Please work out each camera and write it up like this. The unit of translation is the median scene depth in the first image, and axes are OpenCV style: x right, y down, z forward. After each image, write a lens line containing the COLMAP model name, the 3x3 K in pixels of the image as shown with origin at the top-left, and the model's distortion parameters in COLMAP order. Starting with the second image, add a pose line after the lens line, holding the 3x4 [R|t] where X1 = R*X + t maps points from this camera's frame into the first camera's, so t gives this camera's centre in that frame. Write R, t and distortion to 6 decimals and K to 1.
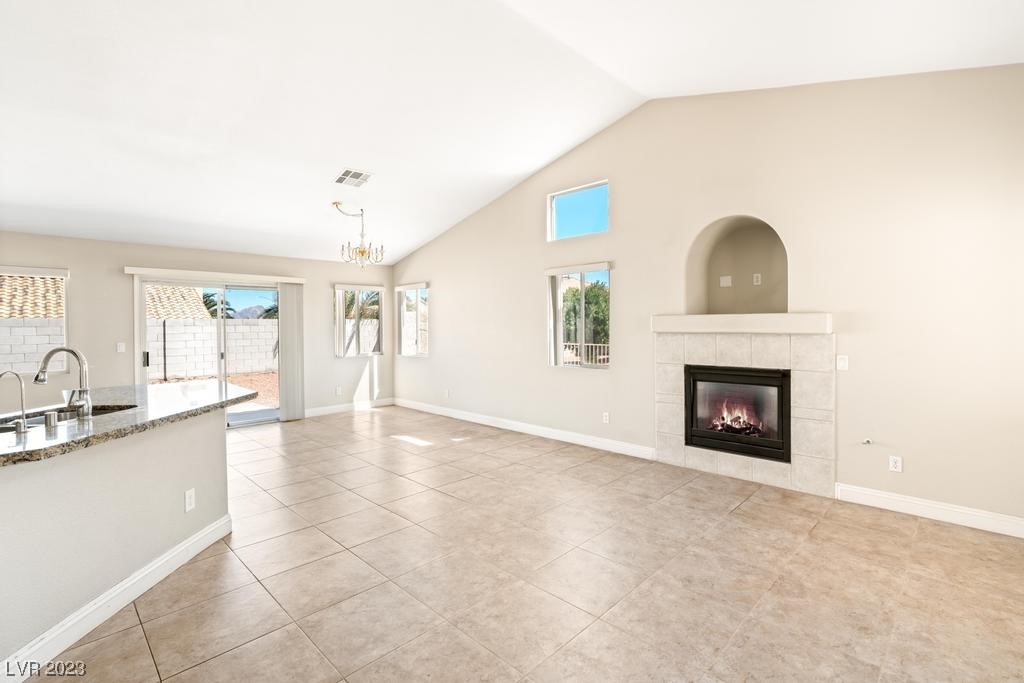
lens RADIAL K [[468.8, 0, 512.8], [0, 468.8, 326.2], [0, 0, 1]] dist [-0.005997, 0.000905]
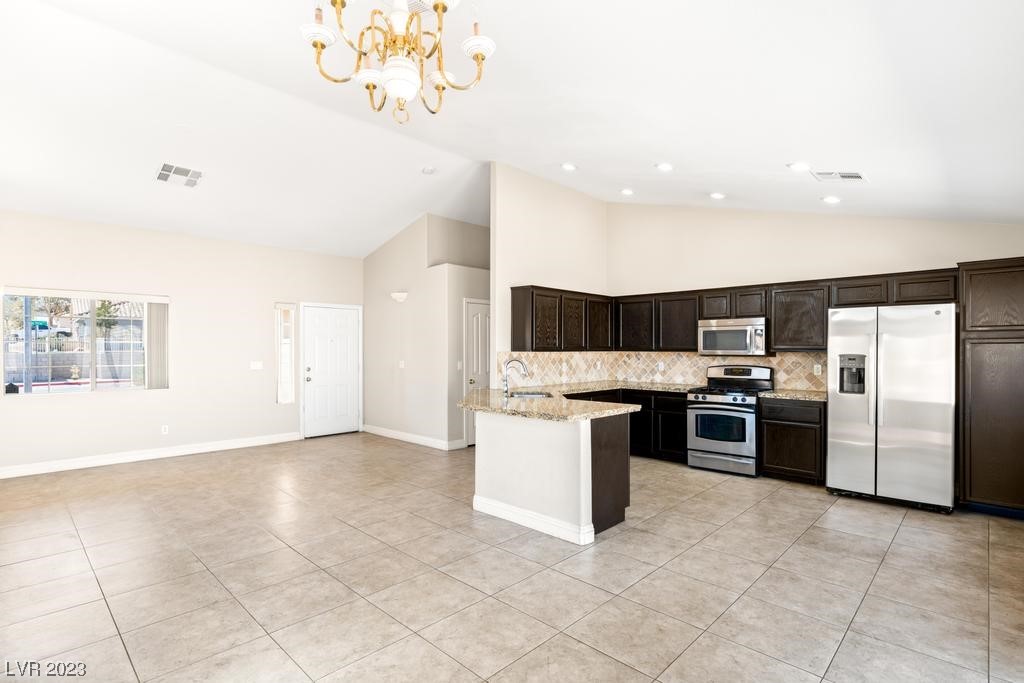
lens RADIAL K [[496.5, 0, 516.7], [0, 496.5, 347.4], [0, 0, 1]] dist [-0.002022, 0.001367]
pose [[-0.999826, 0.008541, -0.016578, -0.470018], [0.008559, 0.999963, -0.001016, -0.000672], [0.016569, -0.001157, -0.999862, 1.581245]]
